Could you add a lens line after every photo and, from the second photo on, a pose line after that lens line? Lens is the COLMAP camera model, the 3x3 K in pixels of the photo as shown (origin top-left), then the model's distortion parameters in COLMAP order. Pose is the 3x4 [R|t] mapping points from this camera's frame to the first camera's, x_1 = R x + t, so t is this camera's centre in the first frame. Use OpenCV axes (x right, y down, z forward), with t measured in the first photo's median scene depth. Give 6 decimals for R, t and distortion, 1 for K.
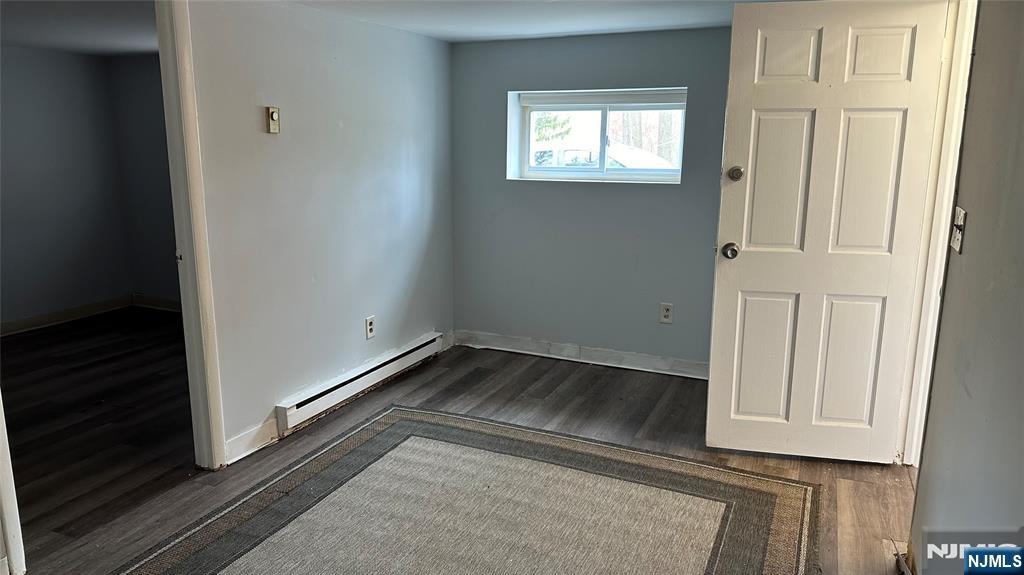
lens RADIAL K [[707.2, 0, 512.0], [0, 707.2, 287.5], [0, 0, 1]] dist [0.098189, -0.196823]
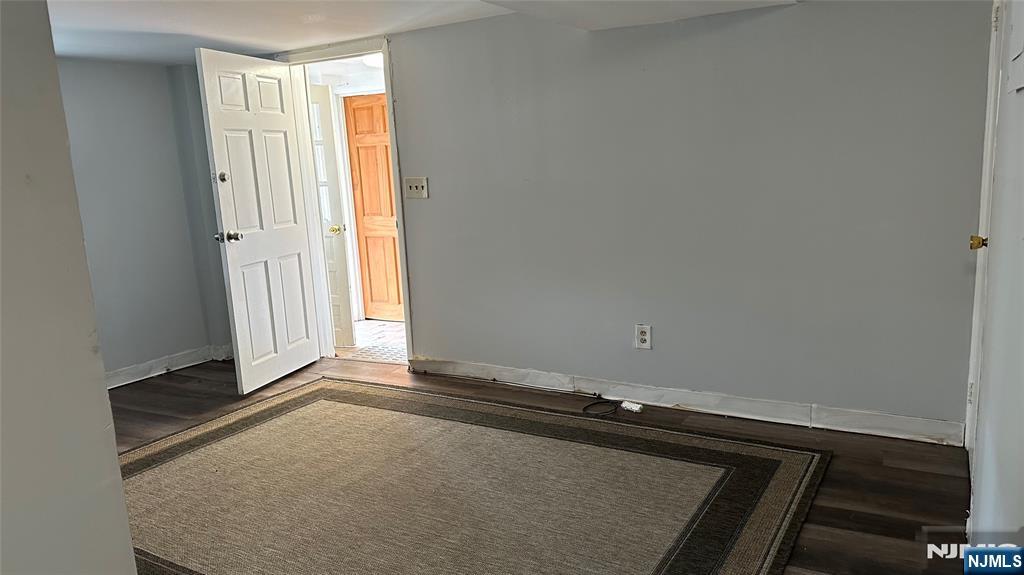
lens RADIAL K [[707.2, 0, 512.0], [0, 707.2, 287.5], [0, 0, 1]] dist [0.098189, -0.196823]
pose [[0.099648, -0.181922, 0.978251, -0.952537], [0.260190, 0.953701, 0.150852, -0.026012], [-0.960402, 0.239499, 0.142369, 0.355007]]
